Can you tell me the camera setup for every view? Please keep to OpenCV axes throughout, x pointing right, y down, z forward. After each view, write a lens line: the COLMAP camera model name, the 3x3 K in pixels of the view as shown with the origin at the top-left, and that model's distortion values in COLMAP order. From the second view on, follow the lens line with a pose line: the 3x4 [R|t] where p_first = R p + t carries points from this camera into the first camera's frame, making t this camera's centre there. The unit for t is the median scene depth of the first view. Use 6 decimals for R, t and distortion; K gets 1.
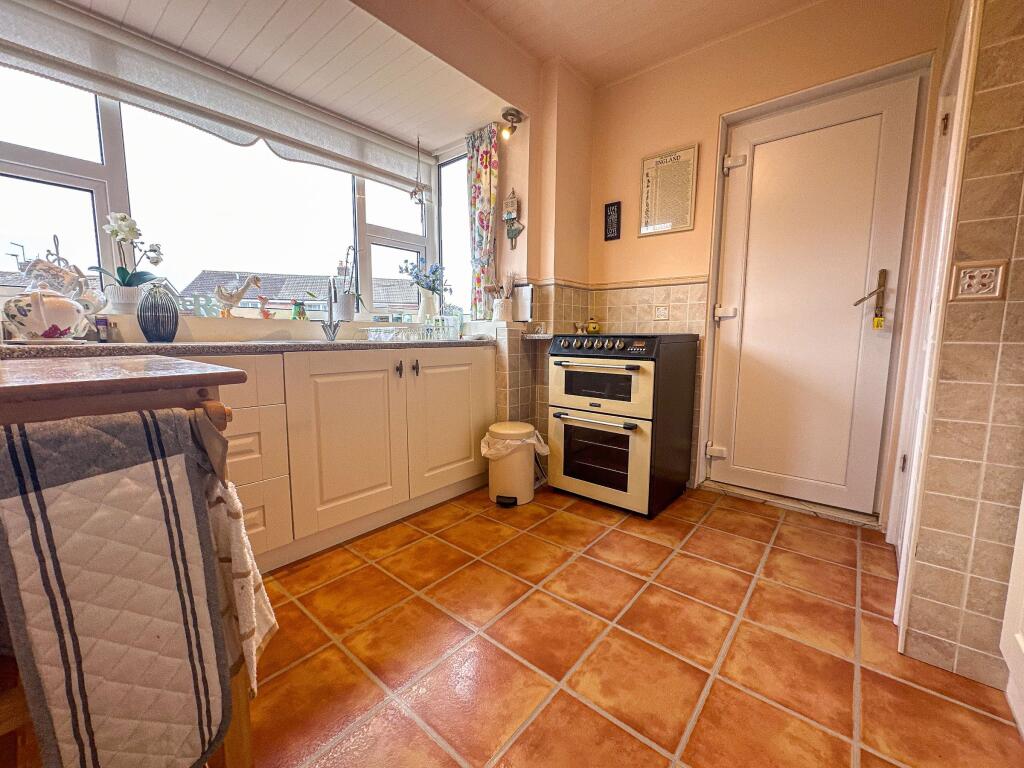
lens RADIAL K [[414.7, 0, 508.2], [0, 414.7, 383.6], [0, 0, 1]] dist [0.000807, 0.000399]
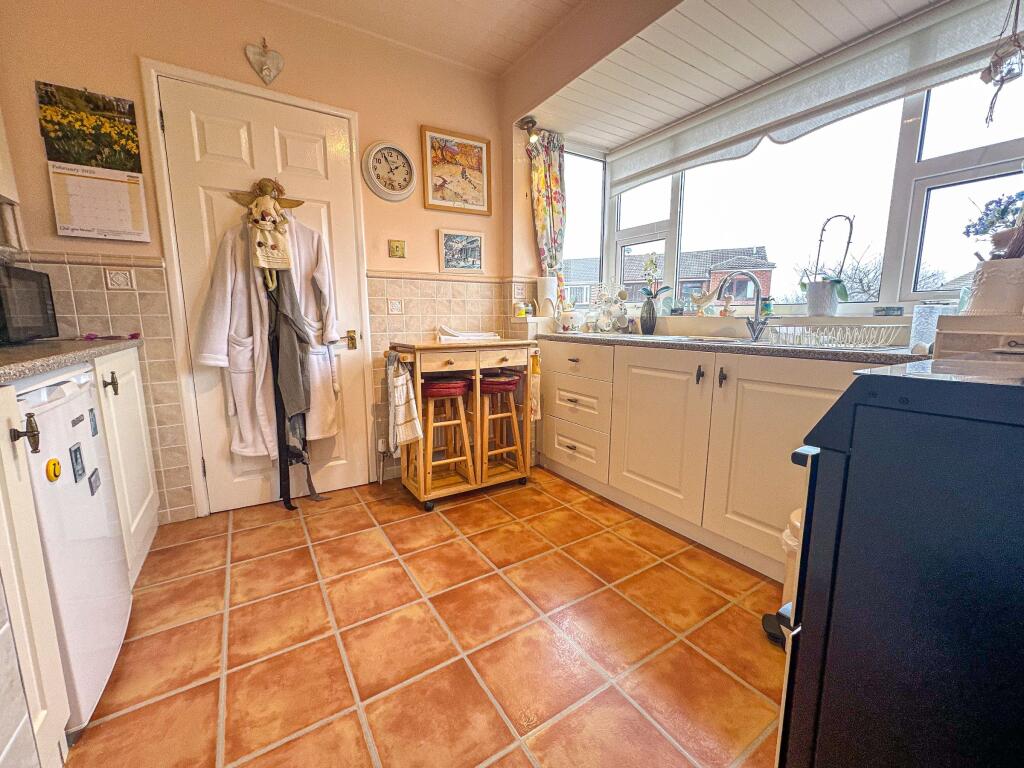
lens RADIAL K [[414.7, 0, 508.2], [0, 414.7, 383.6], [0, 0, 1]] dist [0.000807, 0.000399]
pose [[-0.293846, 0.145622, -0.944695, 0.809305], [-0.110930, 0.976453, 0.185022, -0.156373], [0.949394, 0.159163, -0.270773, 1.001125]]
